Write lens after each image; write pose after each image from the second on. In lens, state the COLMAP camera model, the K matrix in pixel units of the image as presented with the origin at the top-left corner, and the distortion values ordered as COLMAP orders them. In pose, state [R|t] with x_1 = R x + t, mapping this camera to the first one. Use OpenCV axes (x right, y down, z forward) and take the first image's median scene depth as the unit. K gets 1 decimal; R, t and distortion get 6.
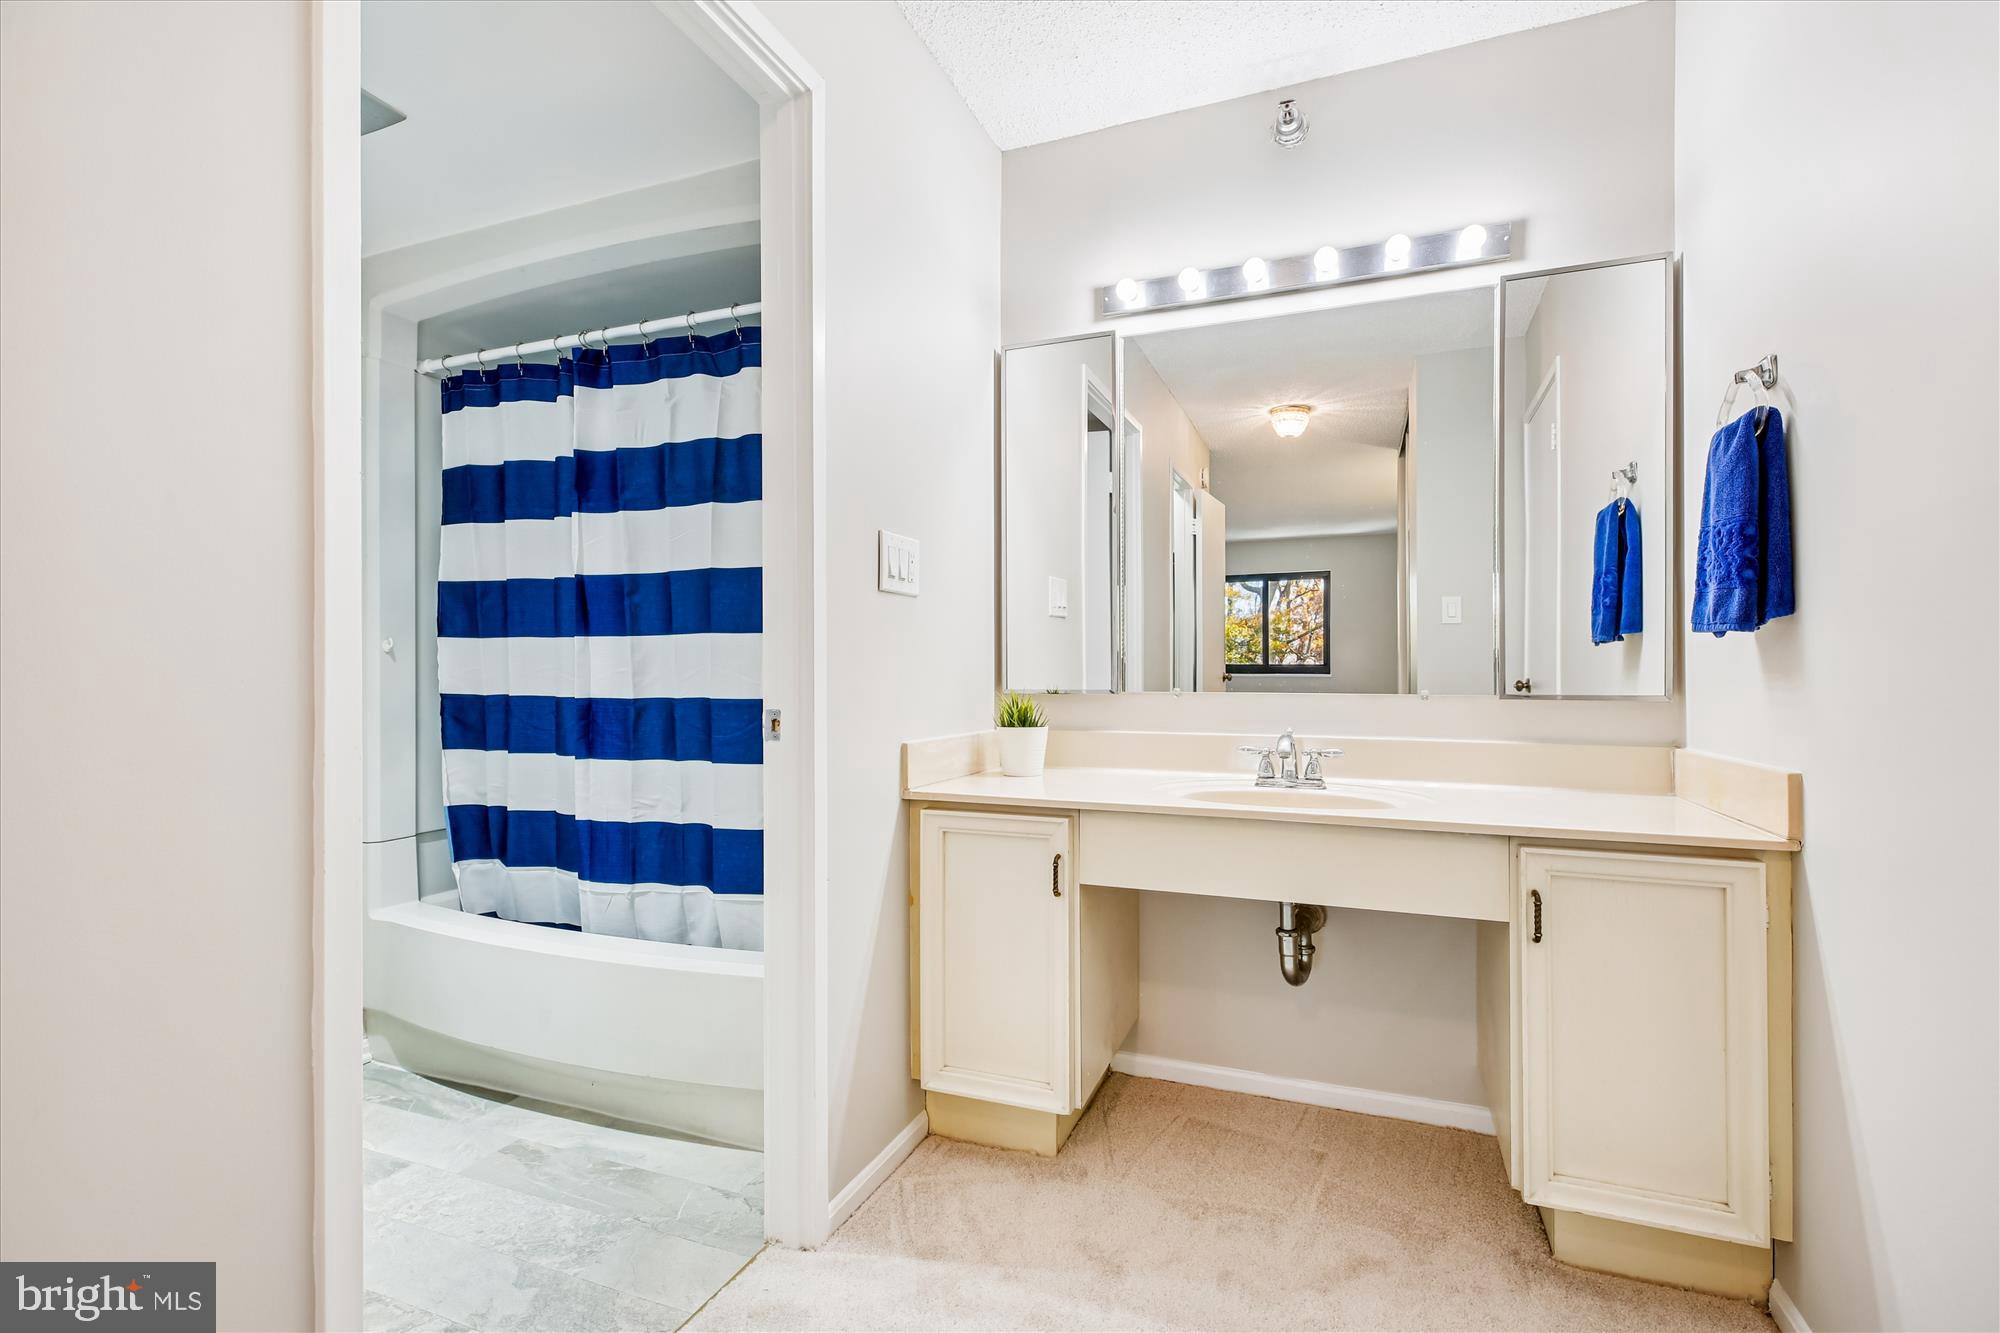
lens RADIAL K [[903.8, 0, 1005.6], [0, 903.8, 658.6], [0, 0, 1]] dist [-0.001832, -0.000059]
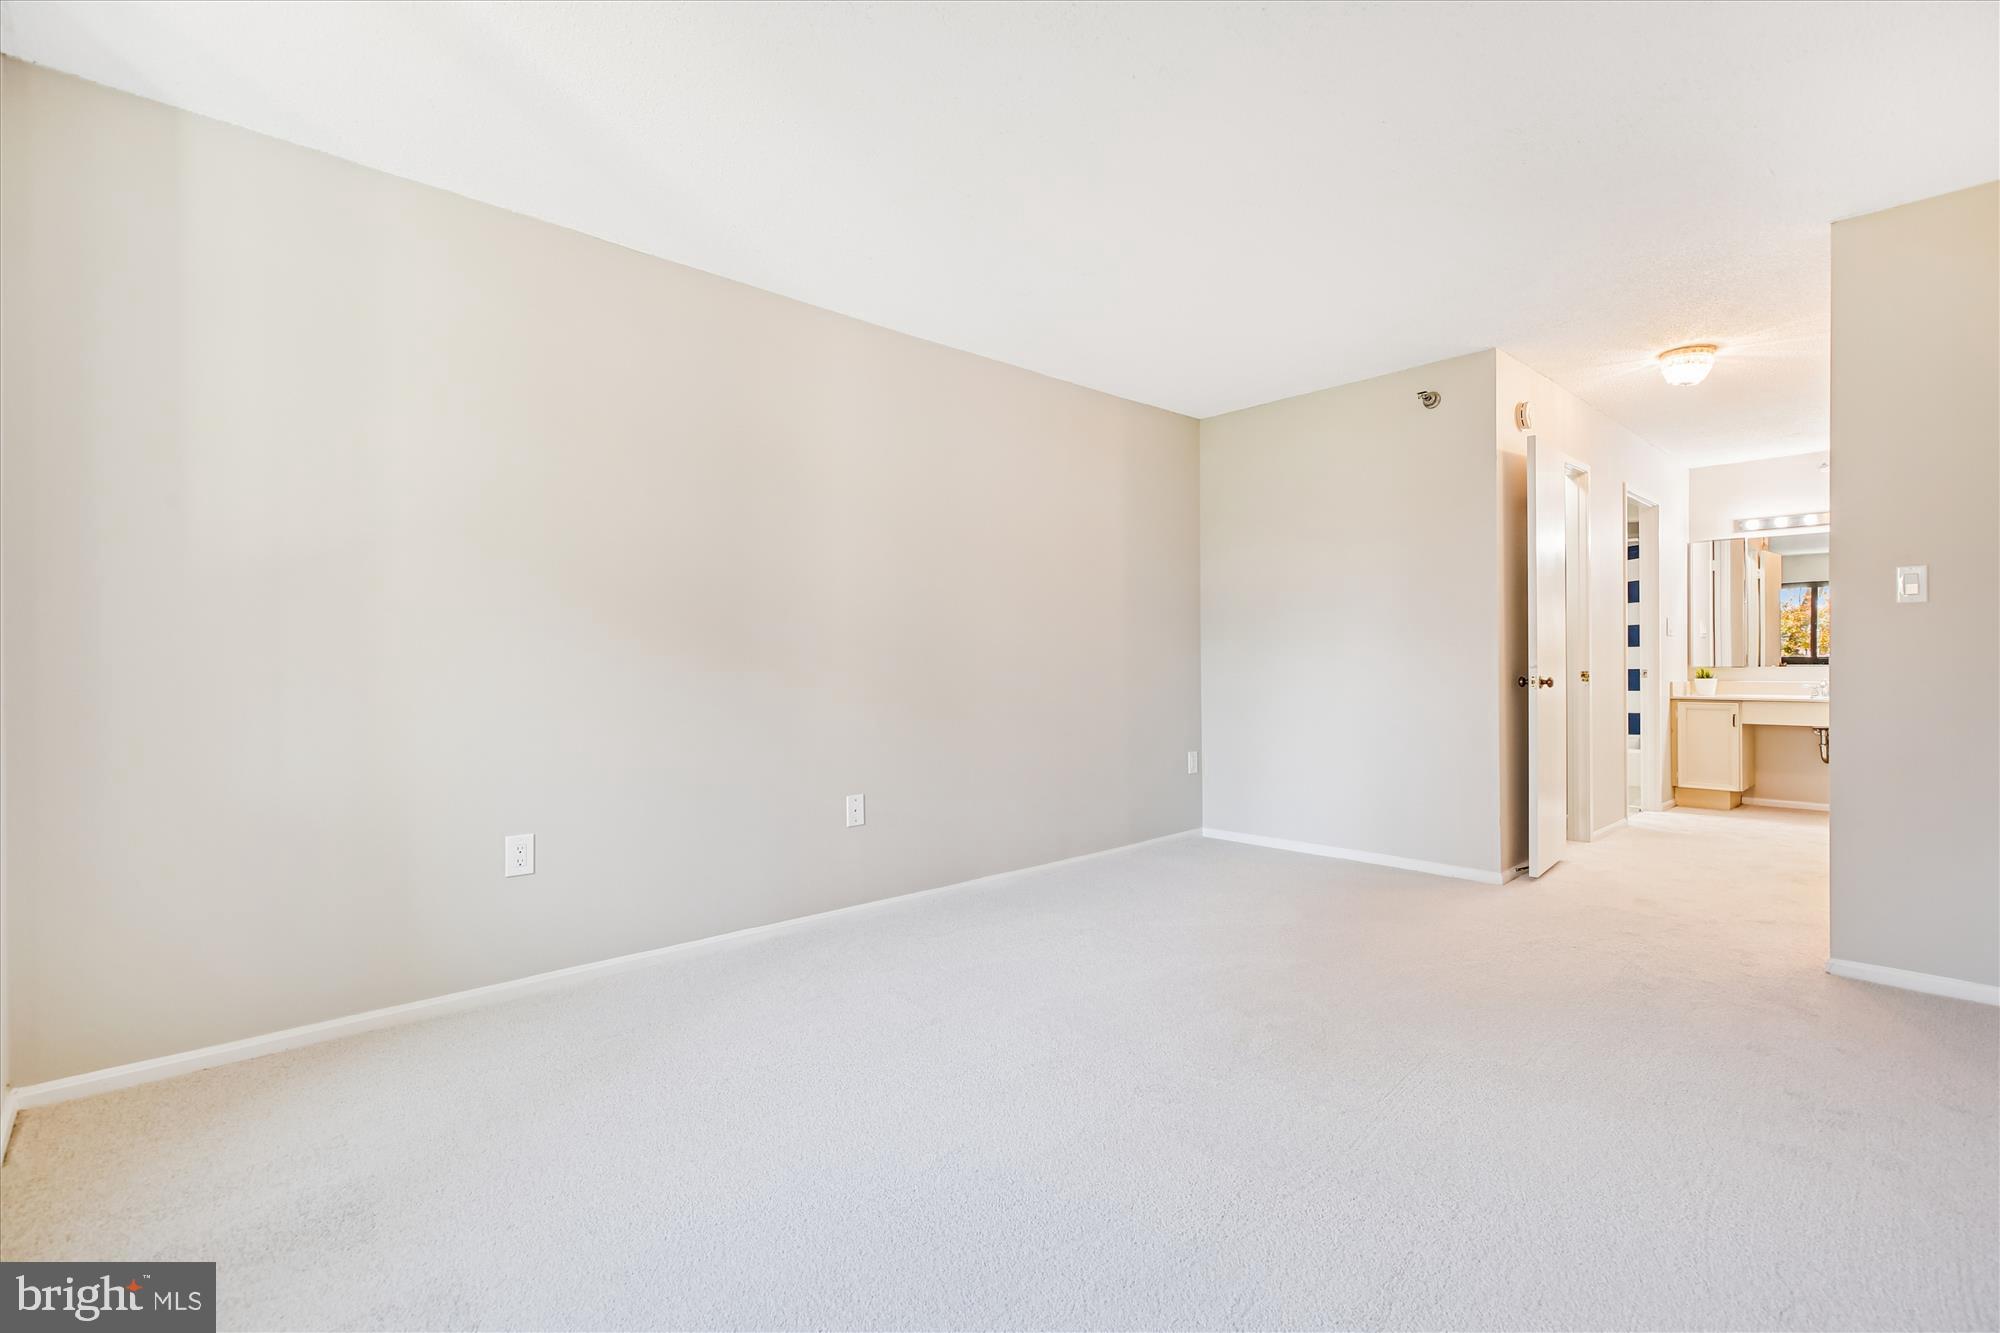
lens RADIAL K [[903.8, 0, 1005.6], [0, 903.8, 658.6], [0, 0, 1]] dist [-0.001832, -0.000059]
pose [[0.900468, 0.002735, -0.434914, -0.717936], [0.001787, 0.999949, 0.009989, -0.022451], [0.434919, -0.009772, 0.900417, -2.492523]]
